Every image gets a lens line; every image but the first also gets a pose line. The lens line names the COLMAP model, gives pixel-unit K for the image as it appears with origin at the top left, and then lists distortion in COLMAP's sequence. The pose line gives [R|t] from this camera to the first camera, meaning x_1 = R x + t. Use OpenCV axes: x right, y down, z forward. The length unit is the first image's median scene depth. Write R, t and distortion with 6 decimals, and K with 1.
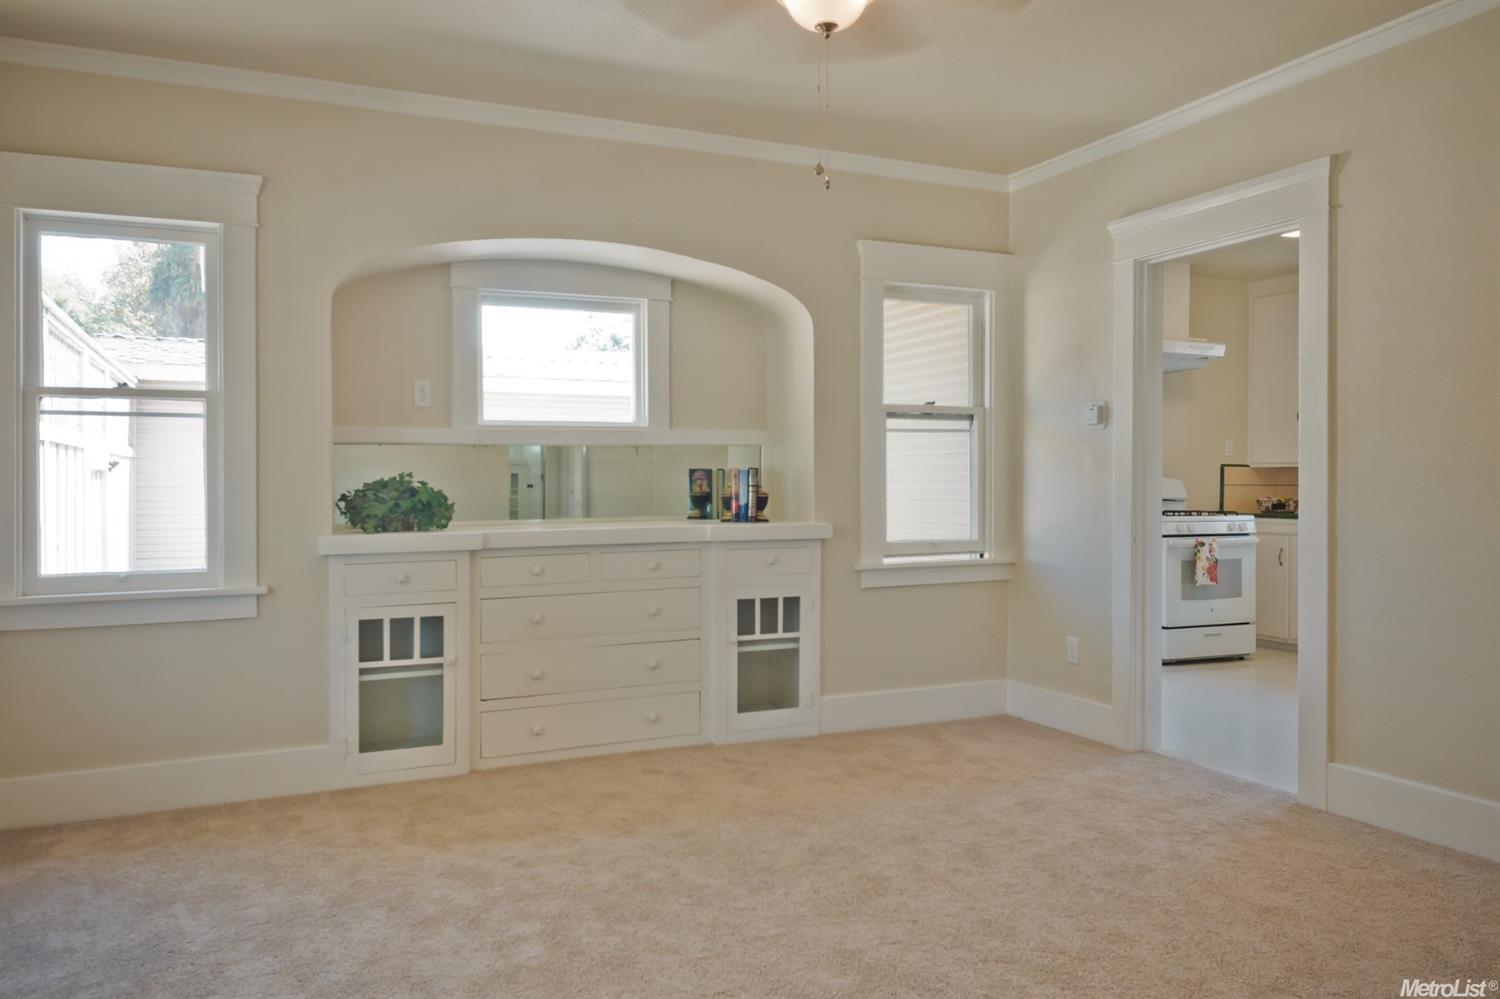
lens RADIAL K [[1106.6, 0, 745.6], [0, 1106.6, 493.8], [0, 0, 1]] dist [0.000295, 0.000930]
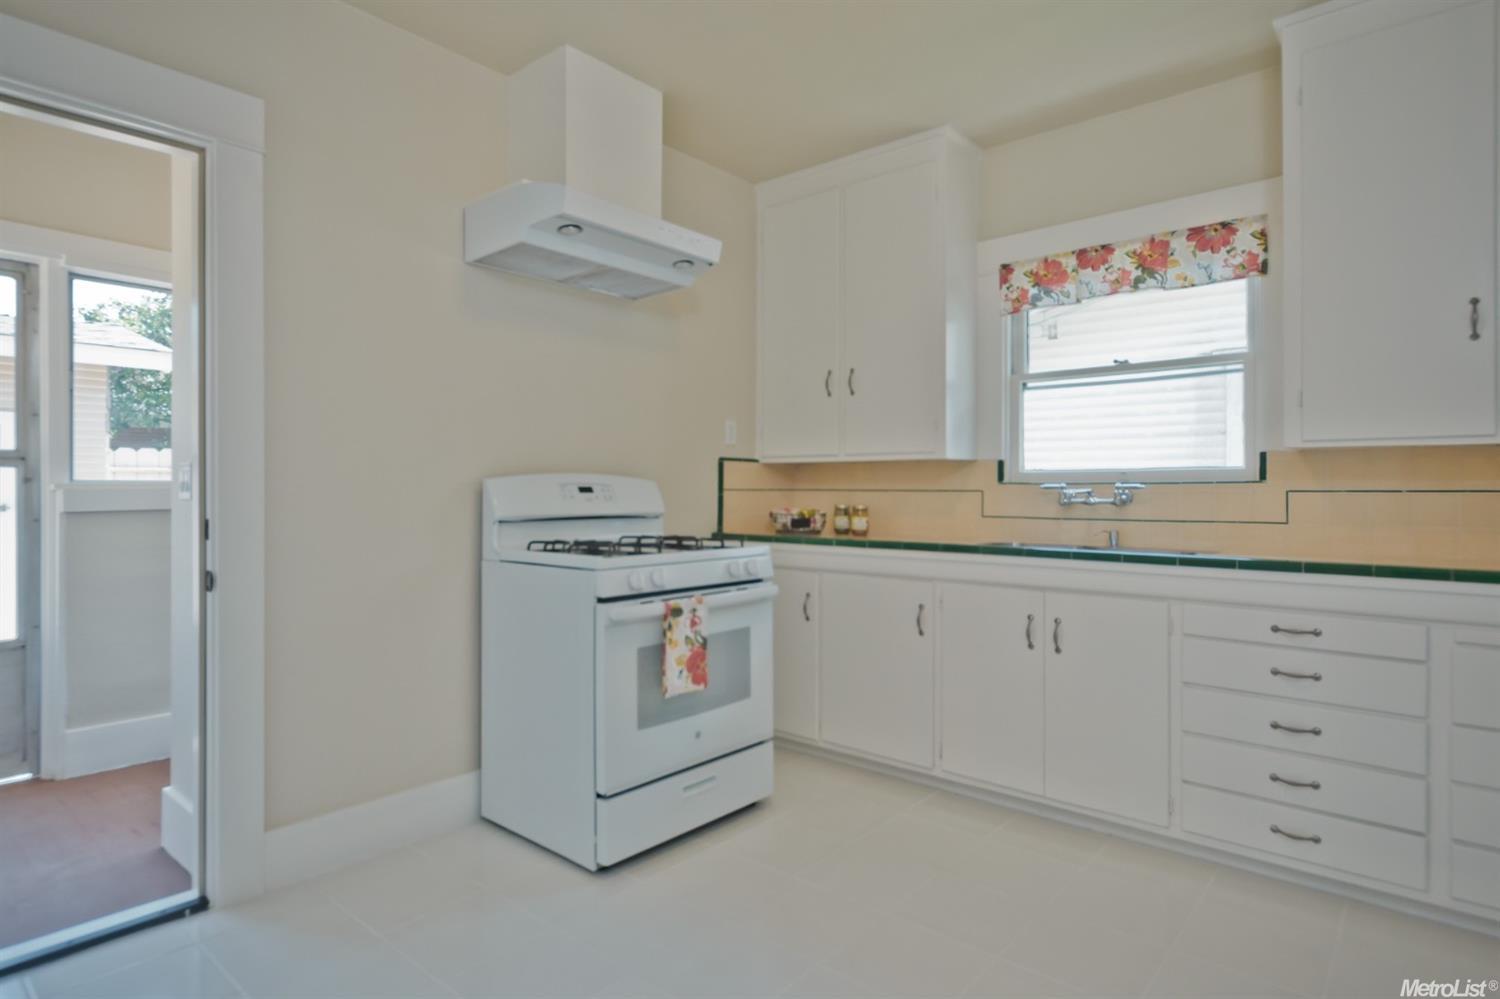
lens RADIAL K [[790.4, 0, 750.0], [0, 790.4, 499.5], [0, 0, 1]] dist [0.003475, 0.000567]
pose [[0.910158, -0.006513, 0.414210, 0.288348], [0.003604, 0.999963, 0.007804, -0.006544], [-0.414246, -0.005610, 0.910148, 0.648130]]
